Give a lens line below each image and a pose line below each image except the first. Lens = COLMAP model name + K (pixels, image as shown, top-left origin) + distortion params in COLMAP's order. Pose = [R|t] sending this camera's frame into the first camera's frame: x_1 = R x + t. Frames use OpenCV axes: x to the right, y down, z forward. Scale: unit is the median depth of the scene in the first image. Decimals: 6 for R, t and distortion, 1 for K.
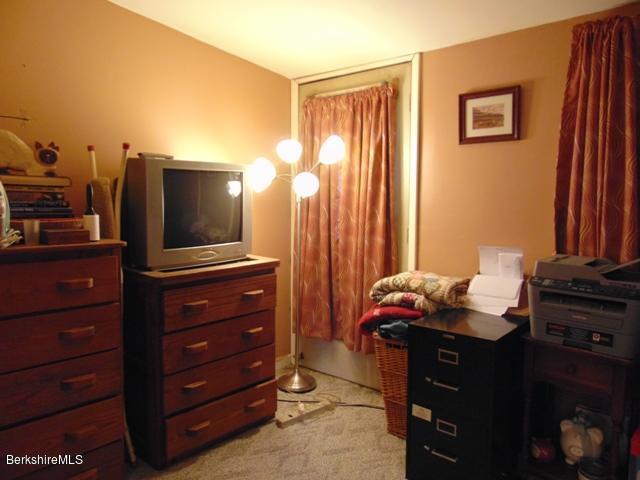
lens RADIAL K [[476.3, 0, 320.0], [0, 476.3, 237.4], [0, 0, 1]] dist [-0.026057, 0.051699]
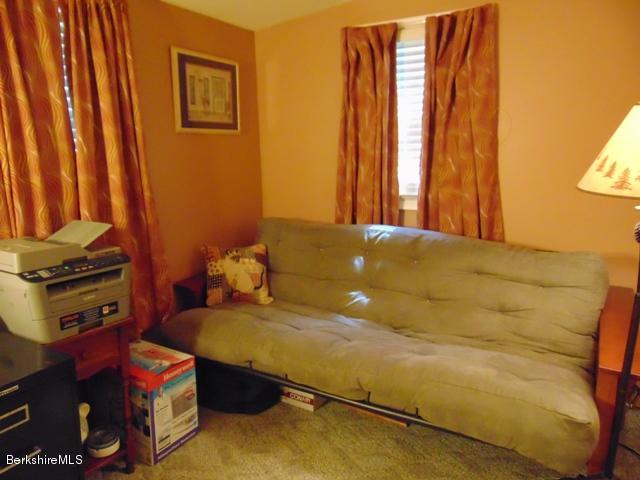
lens RADIAL K [[476.3, 0, 319.8], [0, 476.3, 239.2], [0, 0, 1]] dist [-0.026057, 0.051699]
pose [[-0.203303, -0.188857, 0.960729, -0.438046], [0.076861, 0.975115, 0.207950, -0.107220], [-0.976094, 0.116120, -0.183728, 0.715127]]
